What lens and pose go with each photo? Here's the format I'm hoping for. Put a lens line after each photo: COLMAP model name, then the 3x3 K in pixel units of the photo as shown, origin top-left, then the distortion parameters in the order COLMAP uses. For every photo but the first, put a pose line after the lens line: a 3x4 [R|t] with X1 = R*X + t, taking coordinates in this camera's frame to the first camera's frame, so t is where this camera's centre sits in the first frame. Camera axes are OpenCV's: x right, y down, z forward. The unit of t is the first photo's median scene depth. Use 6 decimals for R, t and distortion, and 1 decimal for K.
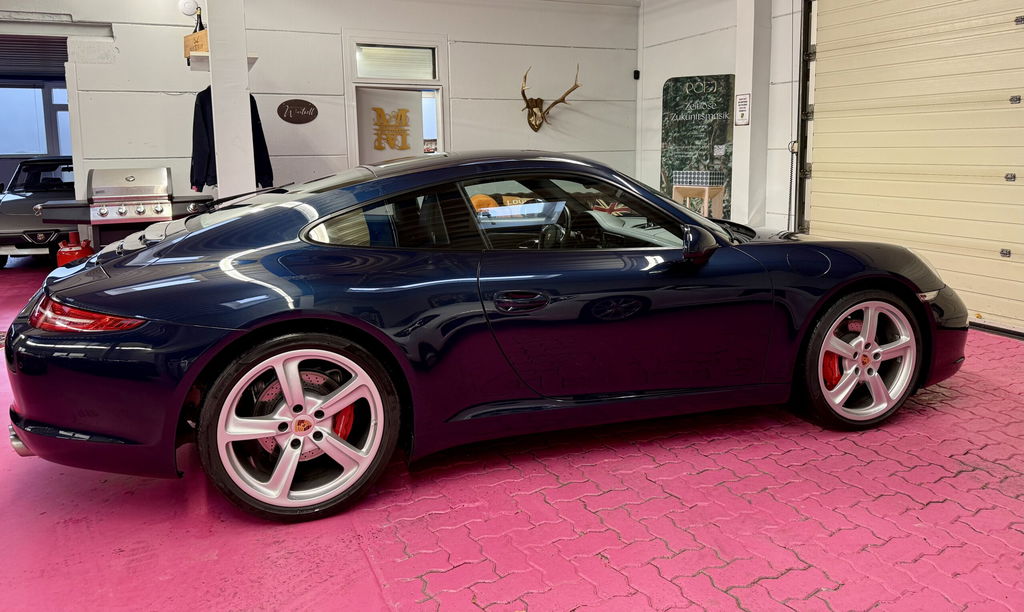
lens RADIAL K [[748.9, 0, 511.6], [0, 748.9, 270.2], [0, 0, 1]] dist [0.094988, -0.154765]
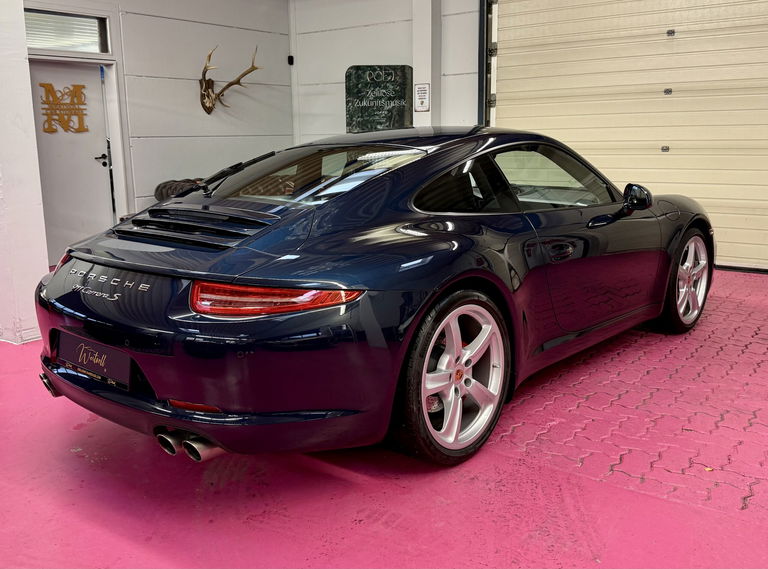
lens RADIAL K [[762.4, 0, 384.0], [0, 762.4, 284.5], [0, 0, 1]] dist [0.217636, -0.476837]
pose [[0.853508, -0.102959, 0.510807, -0.347912], [0.089157, 0.994684, 0.051518, 0.002209], [-0.513396, 0.001571, 0.858150, 0.034235]]
